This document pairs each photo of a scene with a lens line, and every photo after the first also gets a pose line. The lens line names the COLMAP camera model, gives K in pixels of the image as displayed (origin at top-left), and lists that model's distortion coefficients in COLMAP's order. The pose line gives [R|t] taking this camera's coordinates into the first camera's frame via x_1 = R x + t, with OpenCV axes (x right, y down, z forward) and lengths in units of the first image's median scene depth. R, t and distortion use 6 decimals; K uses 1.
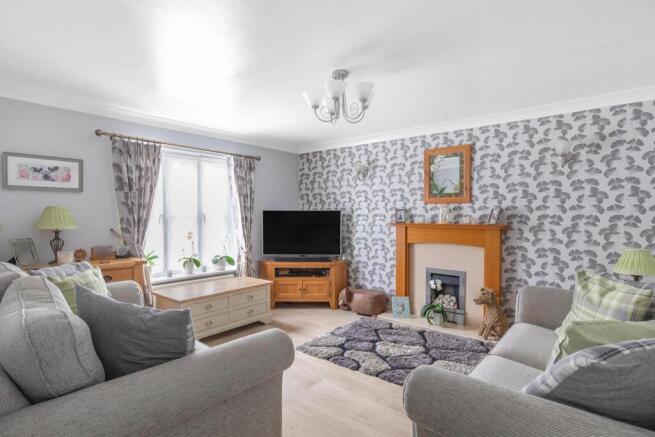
lens RADIAL K [[341.9, 0, 327.5], [0, 341.9, 218.5], [0, 0, 1]] dist [0.000712, -0.000046]
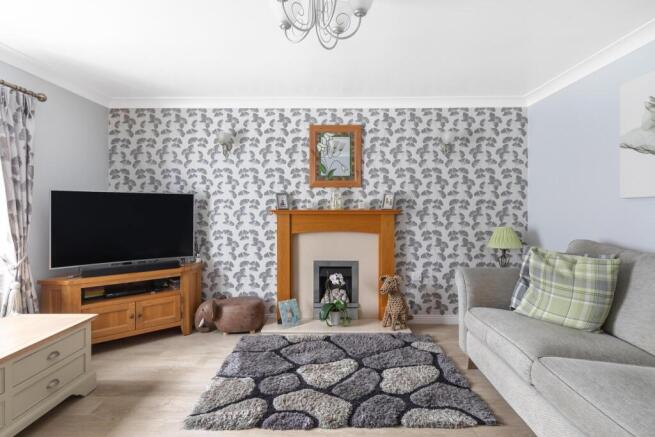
lens RADIAL K [[324.1, 0, 329.0], [0, 324.1, 207.4], [0, 0, 1]] dist [0.000409, -0.000384]
pose [[0.774346, 0.000653, 0.632762, -0.198091], [0.010513, 0.999848, -0.013898, 0.019719], [-0.632675, 0.017414, 0.774222, 0.336935]]
